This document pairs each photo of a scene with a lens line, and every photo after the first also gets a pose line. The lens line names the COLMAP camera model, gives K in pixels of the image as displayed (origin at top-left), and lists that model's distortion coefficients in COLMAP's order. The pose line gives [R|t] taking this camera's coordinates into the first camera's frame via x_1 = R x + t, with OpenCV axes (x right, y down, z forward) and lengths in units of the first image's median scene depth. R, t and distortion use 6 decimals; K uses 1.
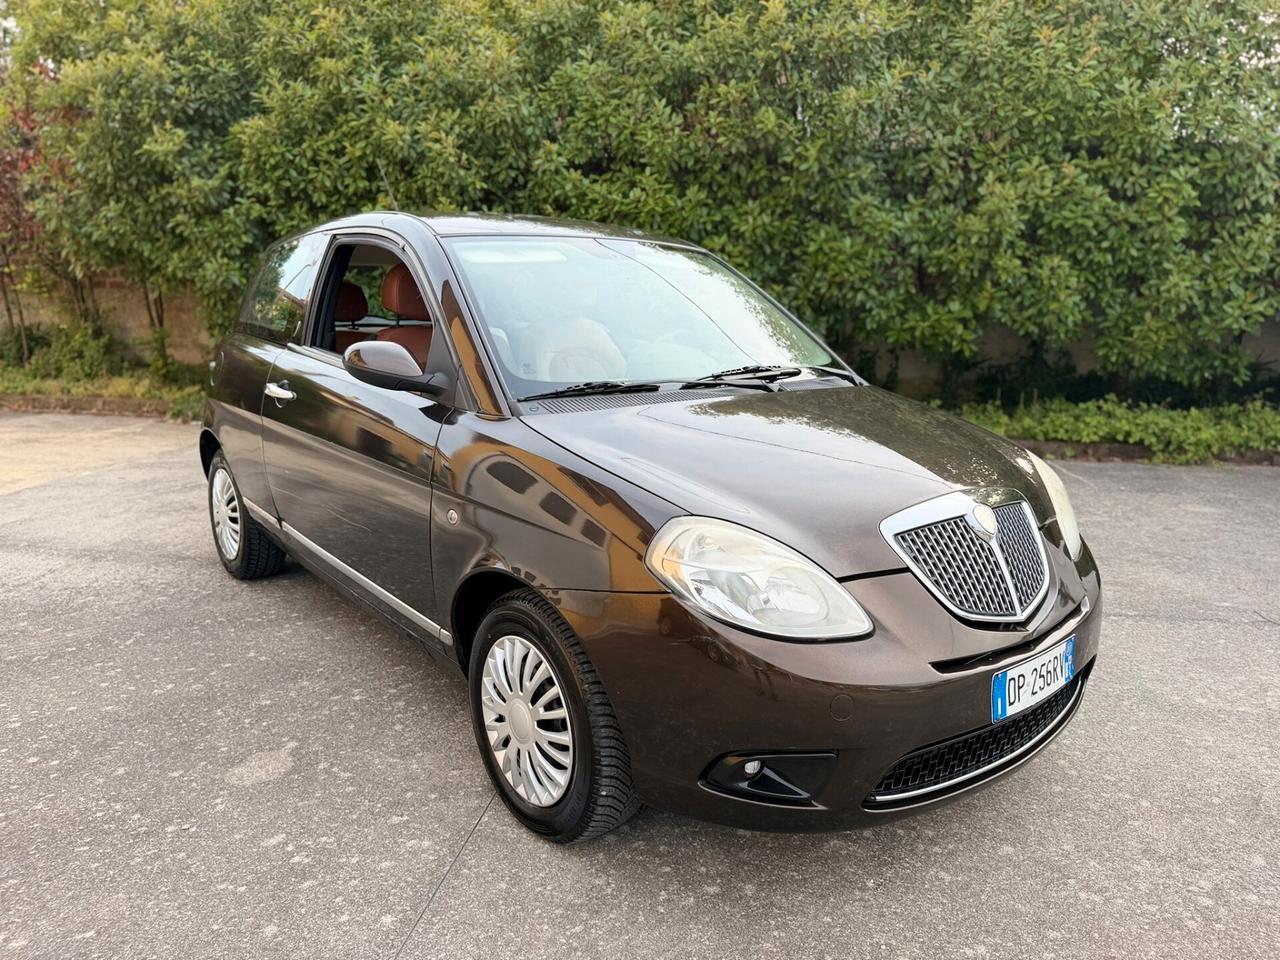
lens RADIAL K [[897.4, 0, 647.4], [0, 897.4, 491.2], [0, 0, 1]] dist [0.032628, -0.045507]
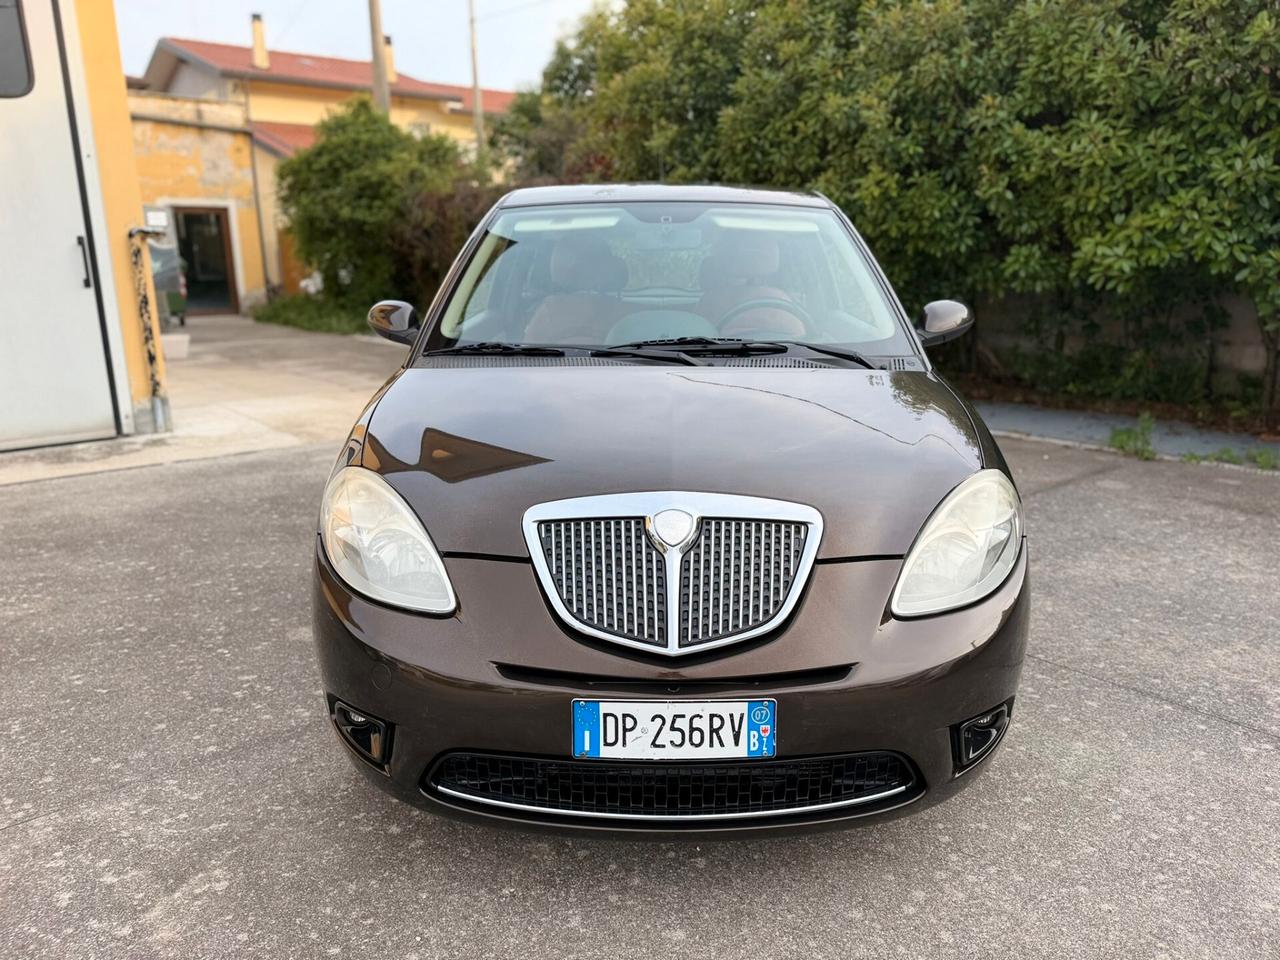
lens RADIAL K [[897.4, 0, 655.5], [0, 897.4, 491.9], [0, 0, 1]] dist [0.032628, -0.045507]
pose [[0.770244, 0.145930, -0.620829, 0.247189], [-0.130871, 0.988919, 0.070084, -0.015786], [0.624177, 0.027266, 0.780807, 0.100304]]
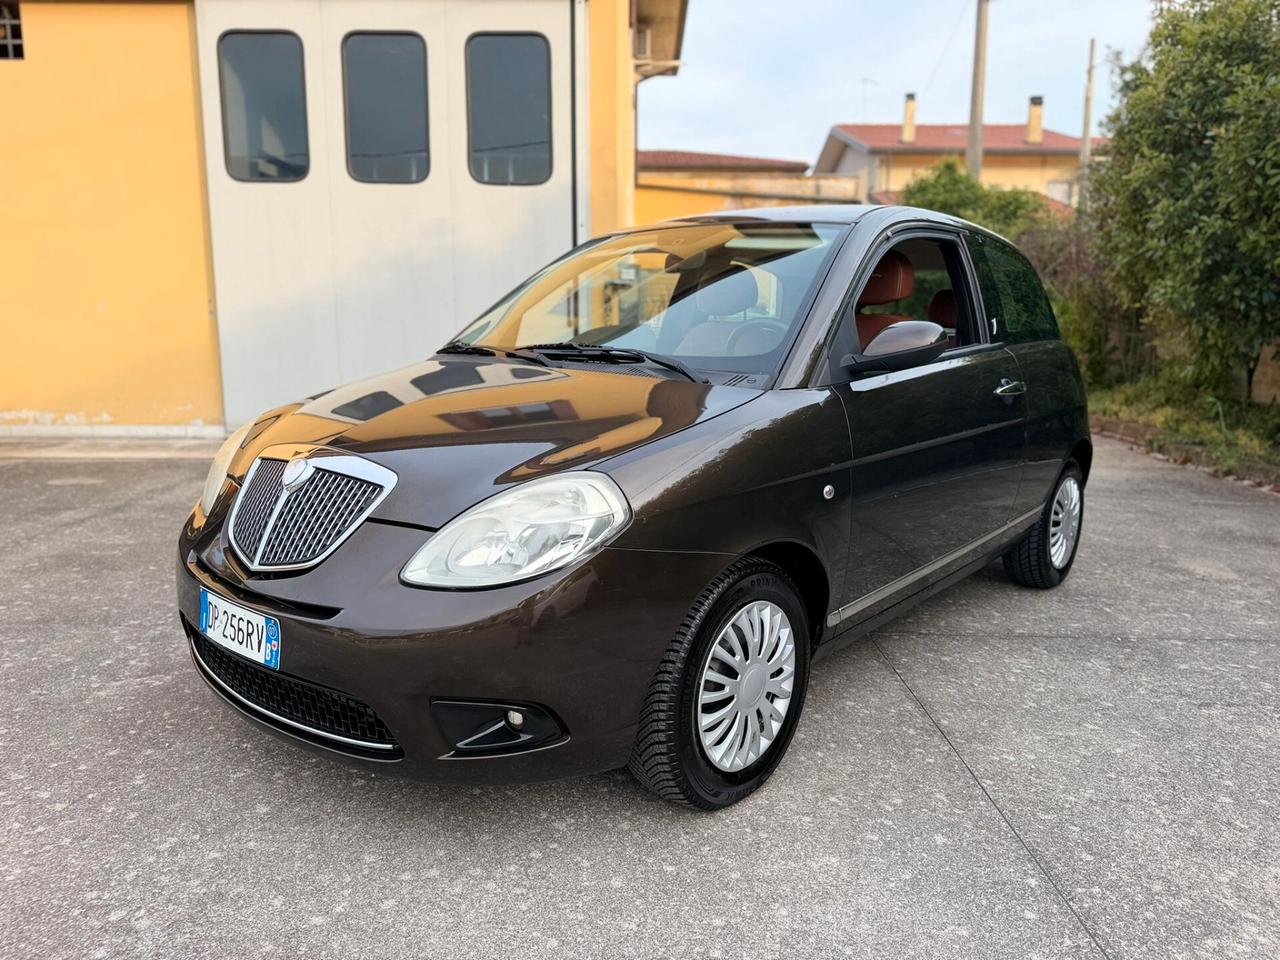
lens RADIAL K [[897.4, 0, 648.7], [0, 897.4, 492.5], [0, 0, 1]] dist [0.032628, -0.045507]
pose [[0.176099, 0.176433, -0.968432, 0.405594], [-0.229211, 0.964114, 0.133967, -0.048775], [0.957315, 0.198384, 0.210220, 0.334627]]
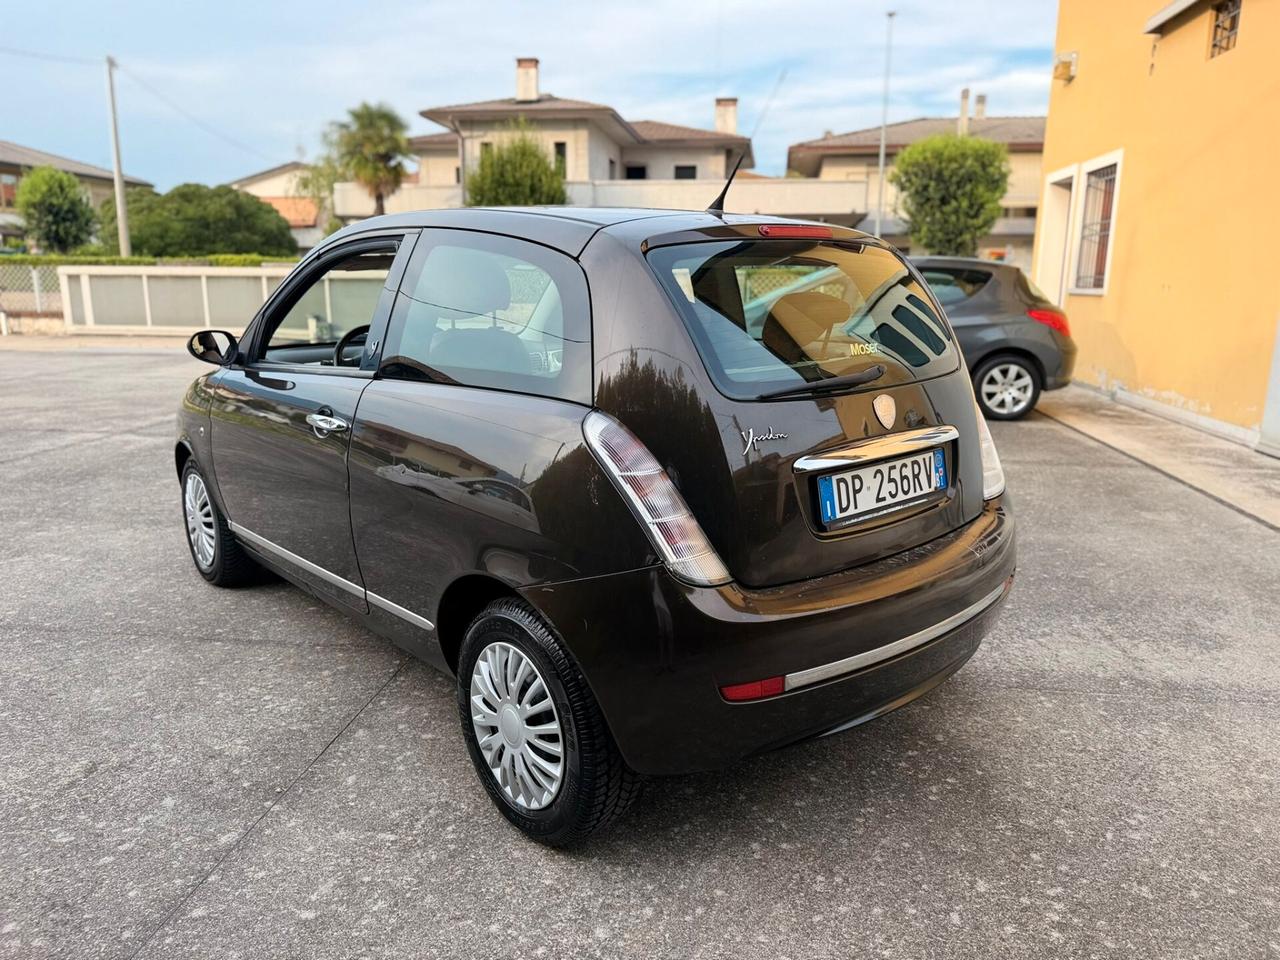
lens RADIAL K [[897.4, 0, 635.1], [0, 897.4, 482.5], [0, 0, 1]] dist [0.032628, -0.045507]
pose [[-0.999378, -0.004145, -0.035034, -0.111436], [-0.018971, 0.900408, 0.434632, -0.222149], [0.029743, 0.435026, -0.899926, 0.938419]]
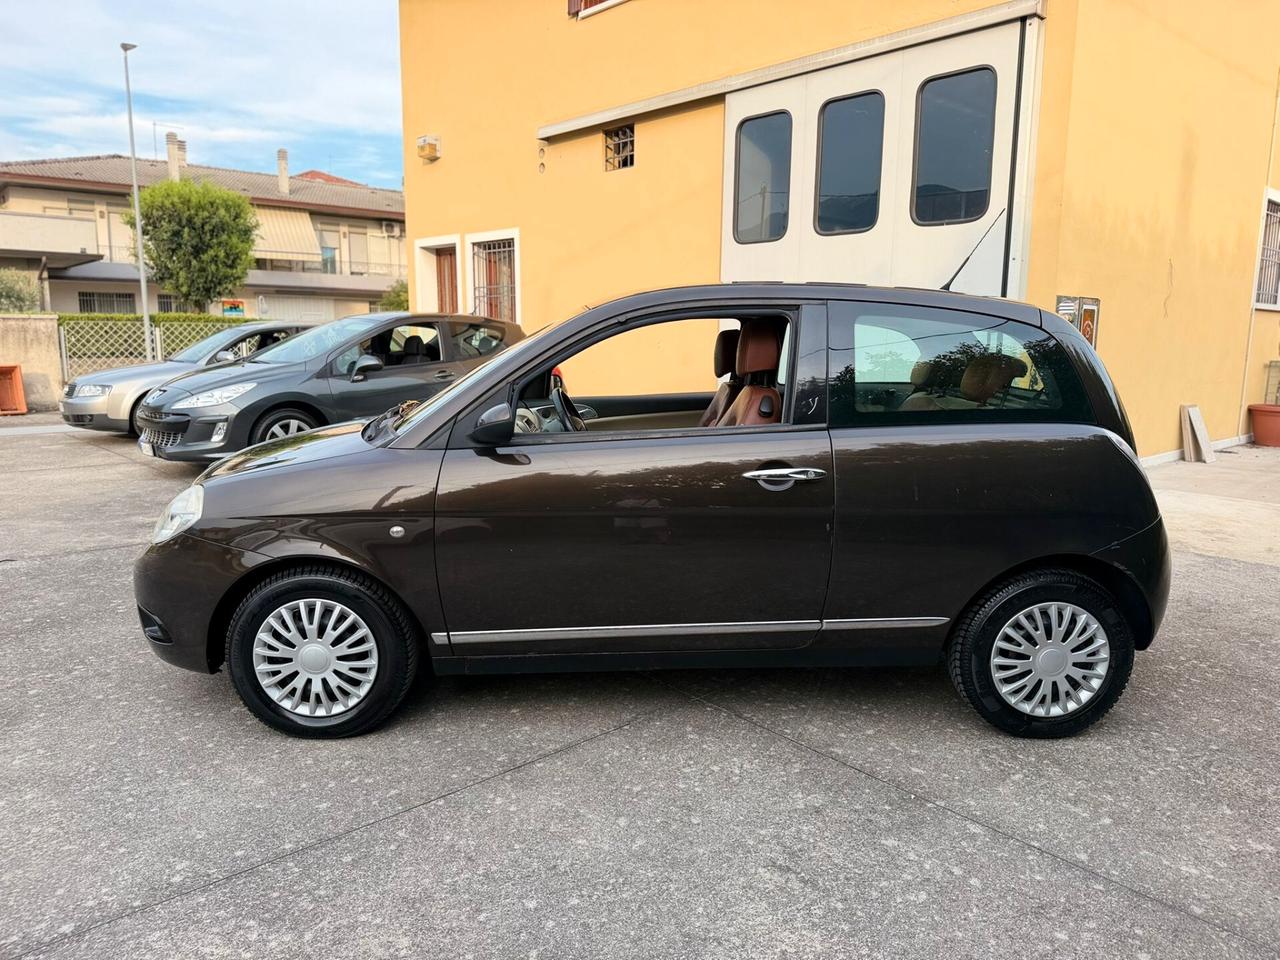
lens RADIAL K [[897.4, 0, 643.0], [0, 897.4, 485.0], [0, 0, 1]] dist [0.032628, -0.045507]
pose [[-0.612487, 0.118304, -0.781577, 0.357995], [-0.191771, 0.936962, 0.292107, -0.179387], [0.766866, 0.328796, -0.551190, 0.758898]]
